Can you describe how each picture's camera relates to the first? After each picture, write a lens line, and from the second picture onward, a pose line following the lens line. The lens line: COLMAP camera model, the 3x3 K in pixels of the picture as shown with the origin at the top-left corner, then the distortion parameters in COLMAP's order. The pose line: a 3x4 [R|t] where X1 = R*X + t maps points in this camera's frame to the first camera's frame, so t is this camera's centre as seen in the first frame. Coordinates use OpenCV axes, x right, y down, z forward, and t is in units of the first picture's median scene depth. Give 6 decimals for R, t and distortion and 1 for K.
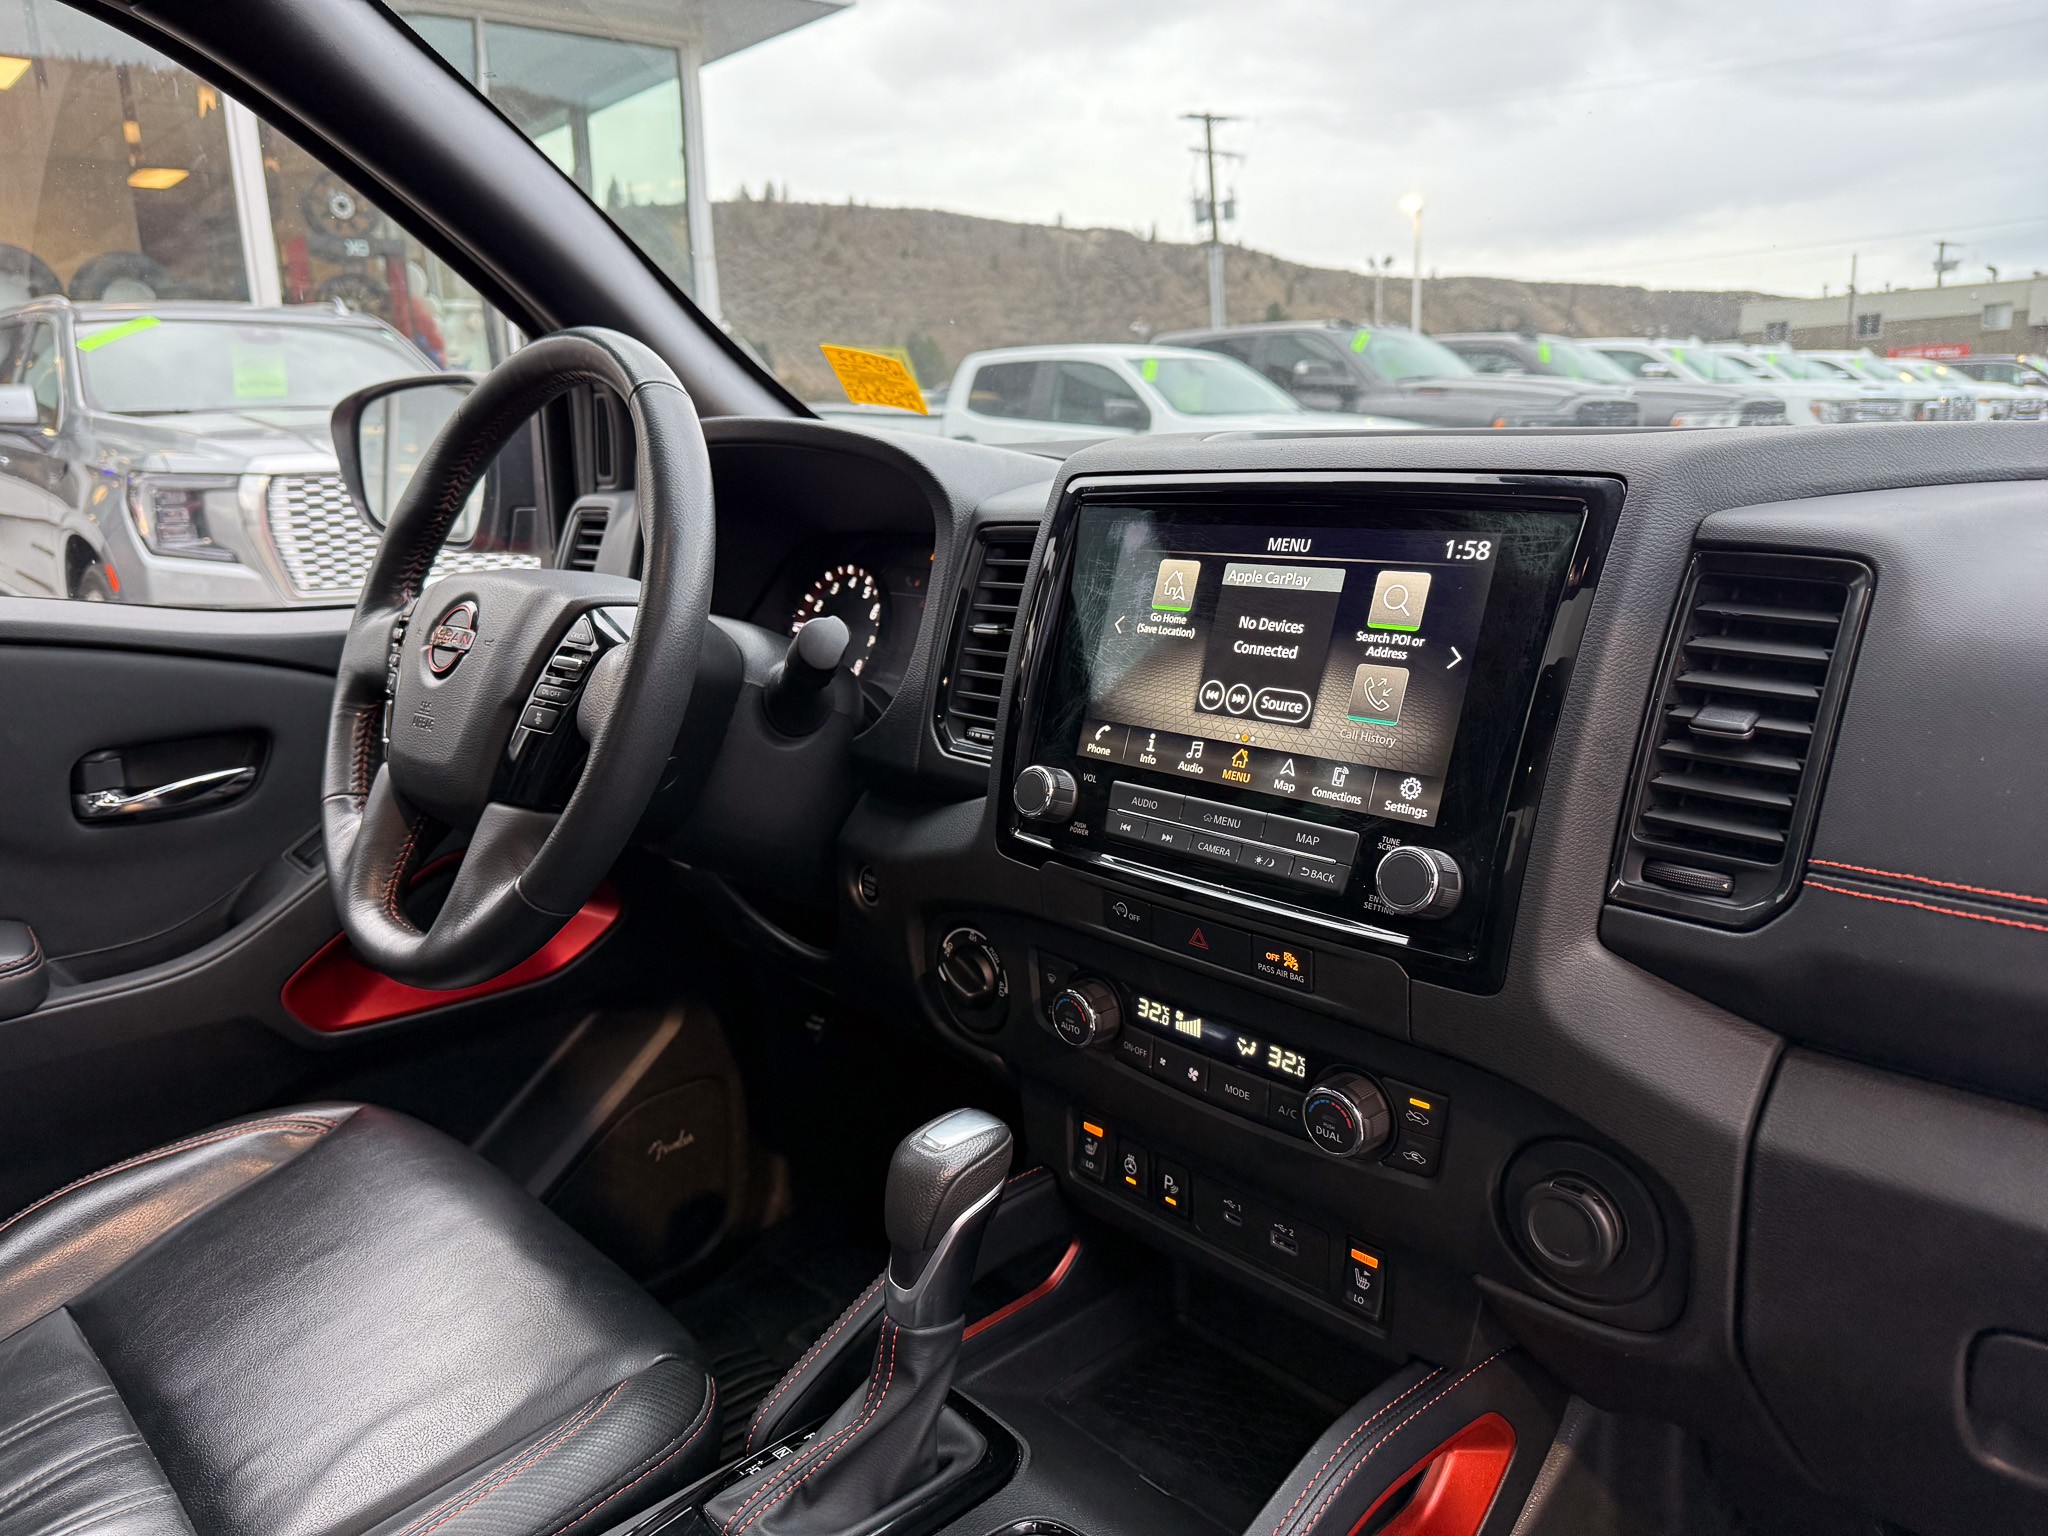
lens RADIAL K [[1457.9, 0, 937.6], [0, 1457.9, 767.6], [0, 0, 1]] dist [0.079192, -0.115084]
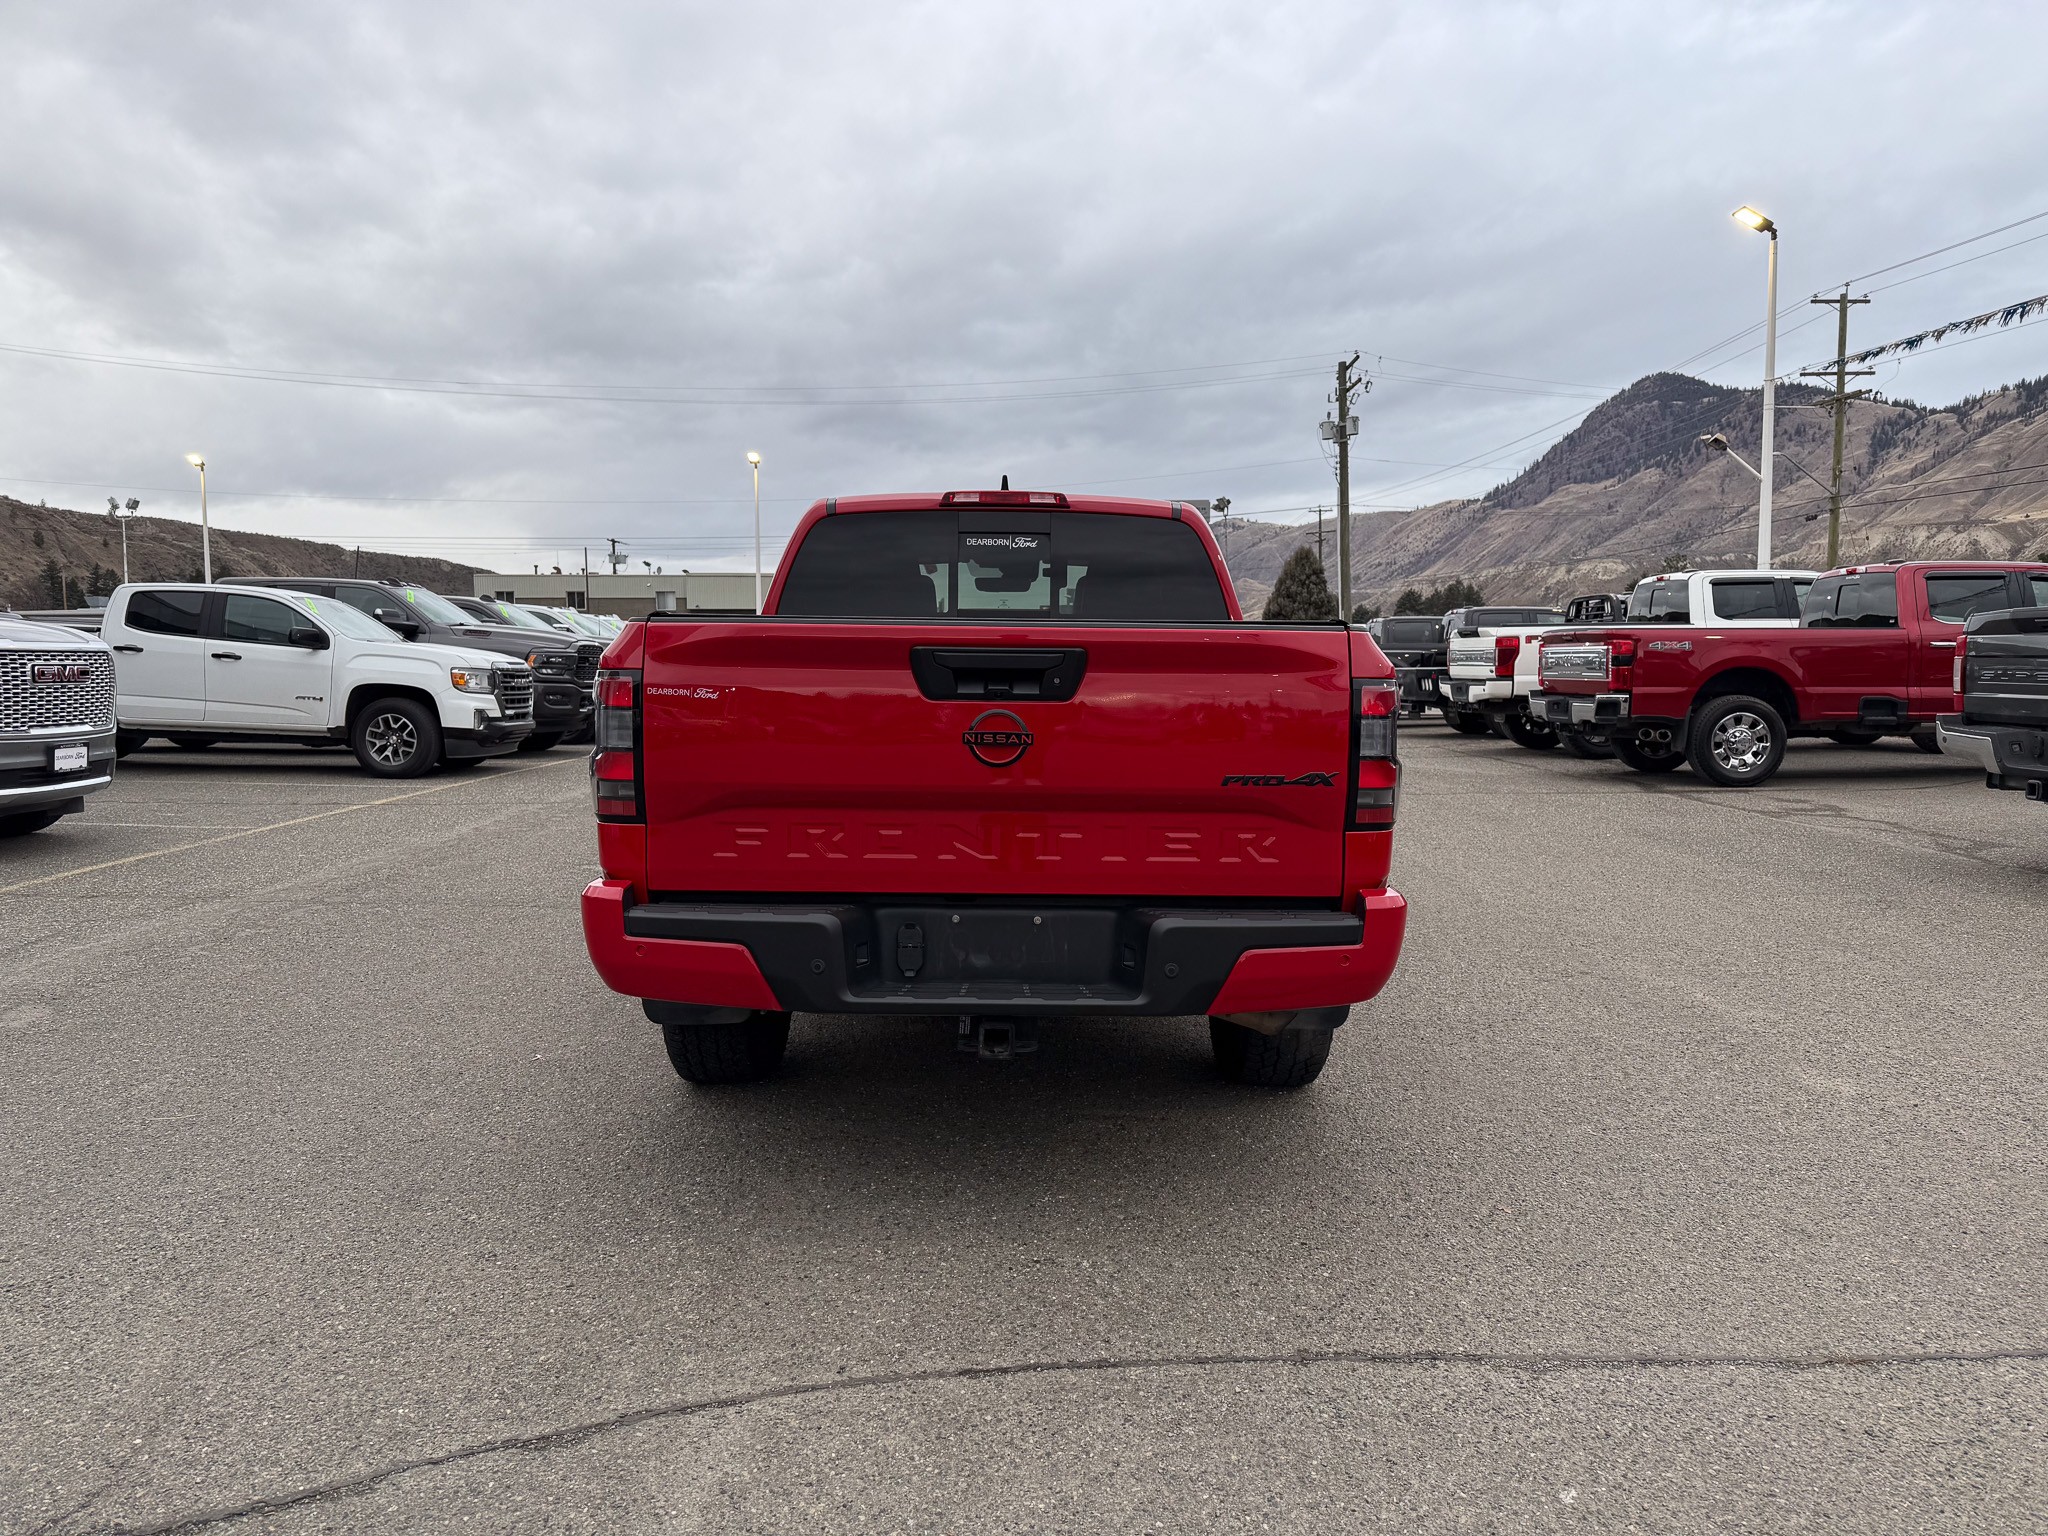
lens RADIAL K [[1463.0, 0, 1023.3], [0, 1463.0, 745.1], [0, 0, 1]] dist [0.049167, -0.051139]
pose [[0.645178, -0.007905, 0.763992, -7.182940], [0.145980, 0.982800, -0.113108, 1.625075], [-0.749957, 0.184502, 0.635235, -5.215021]]
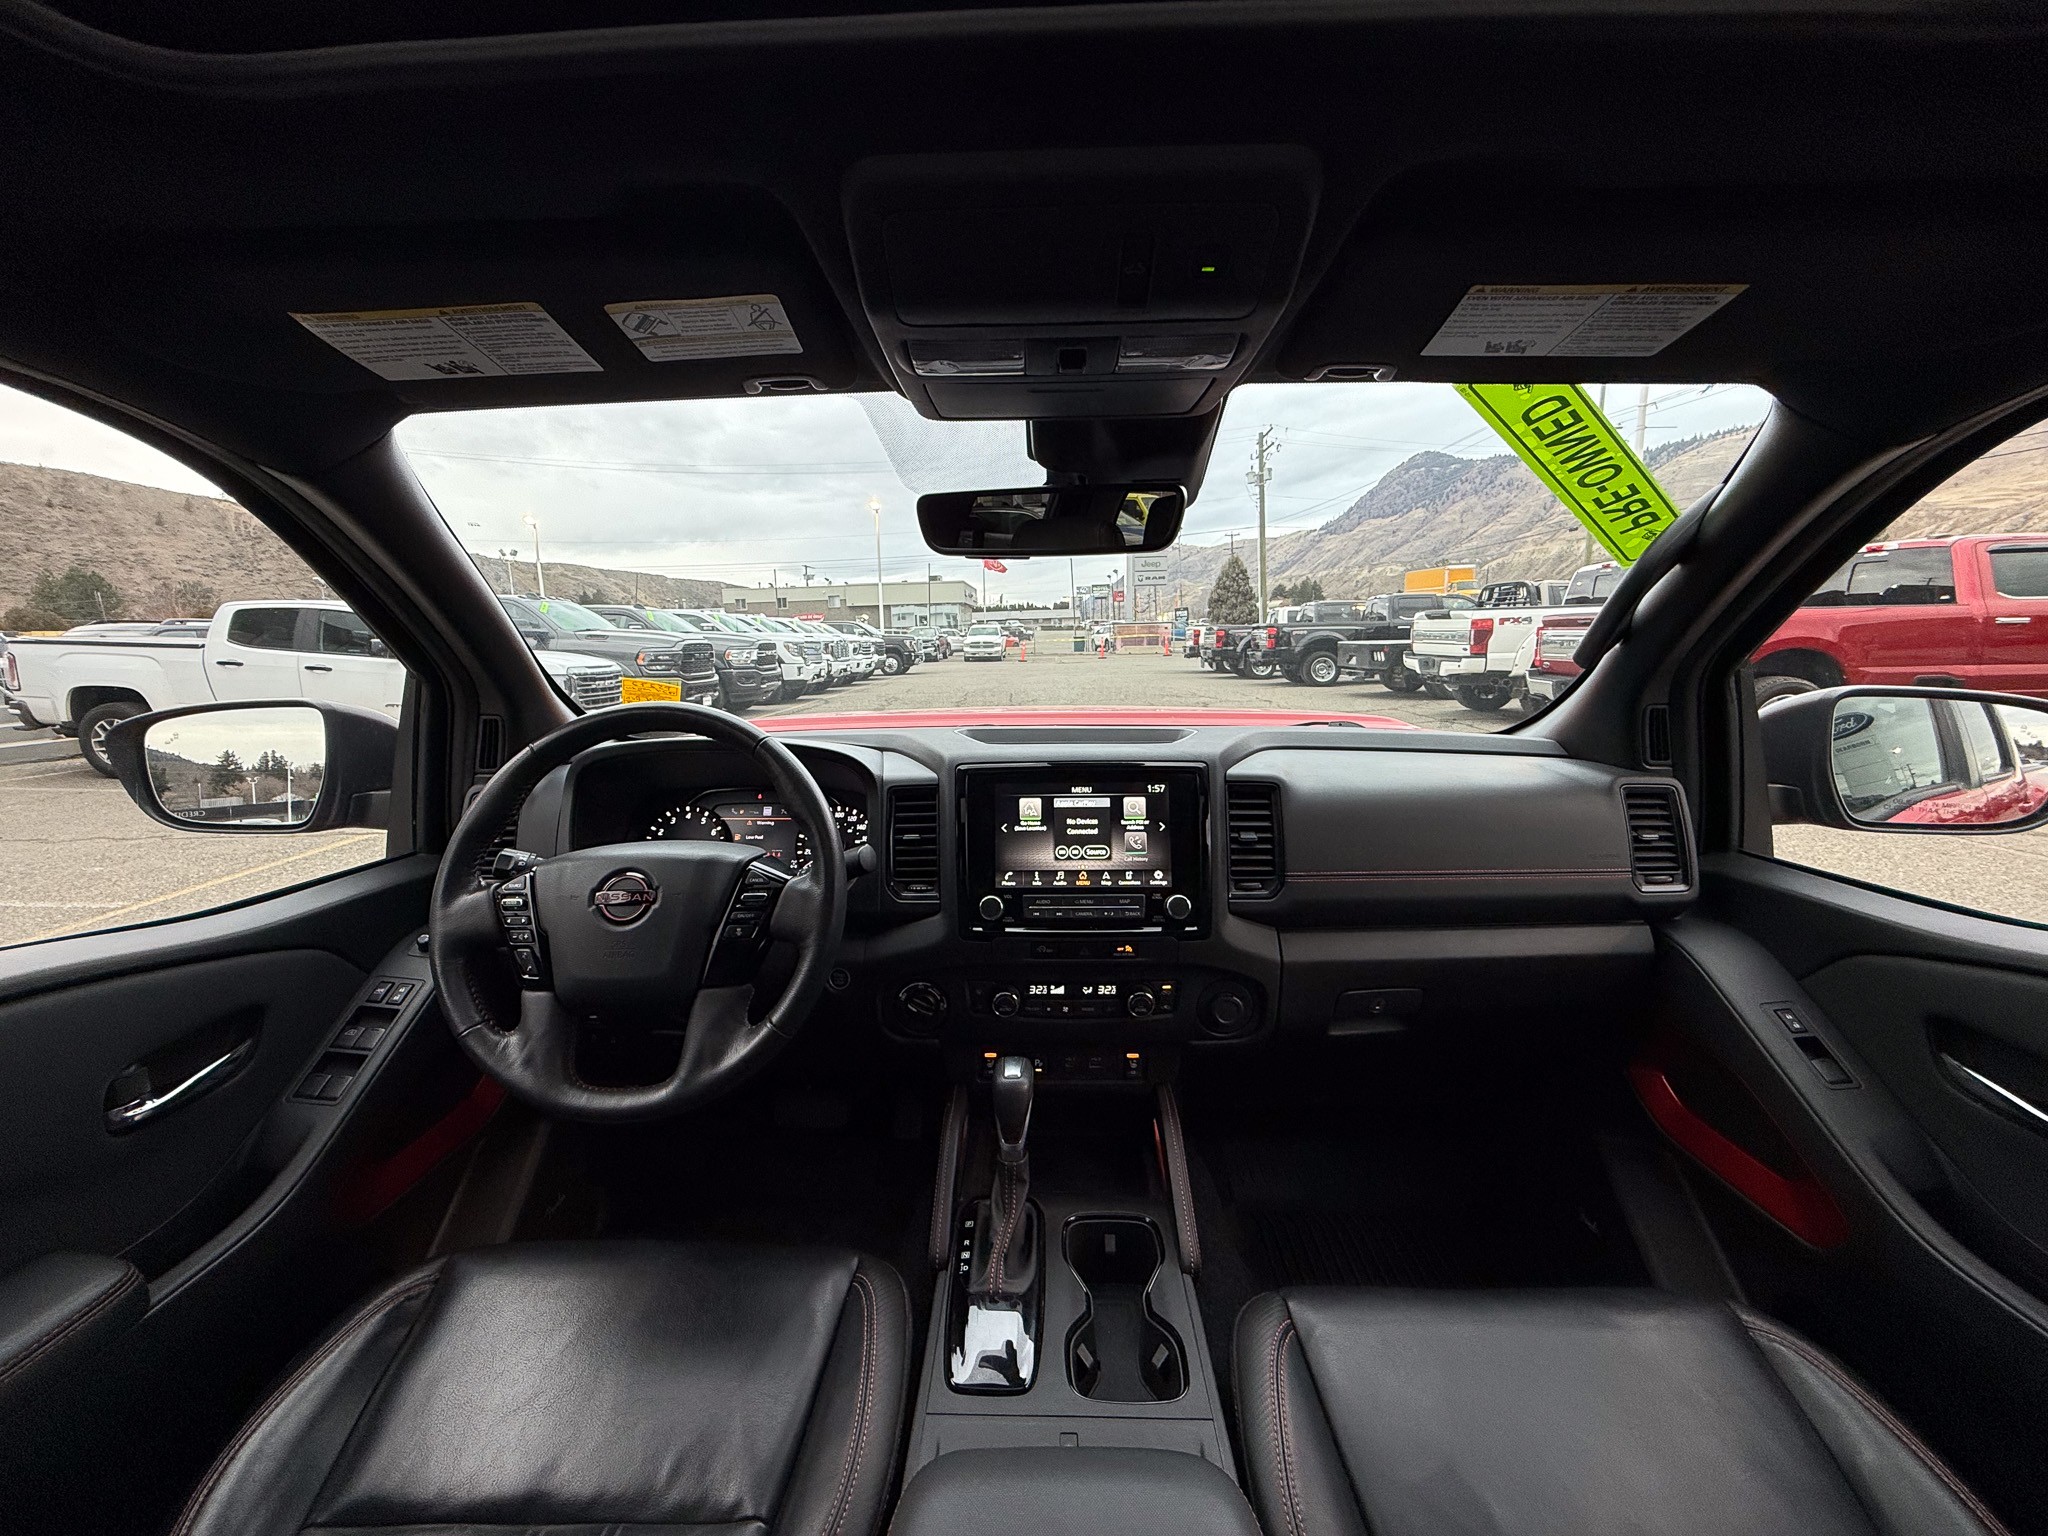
lens RADIAL K [[820.3, 0, 1024.0], [0, 820.3, 768.0], [0, 0, 1]] dist [0.002180, 0.000249]
pose [[0.670301, -0.100918, 0.735196, -0.830349], [0.162233, 0.986674, -0.012476, -0.177372], [-0.724139, 0.127635, 0.677740, 0.089182]]
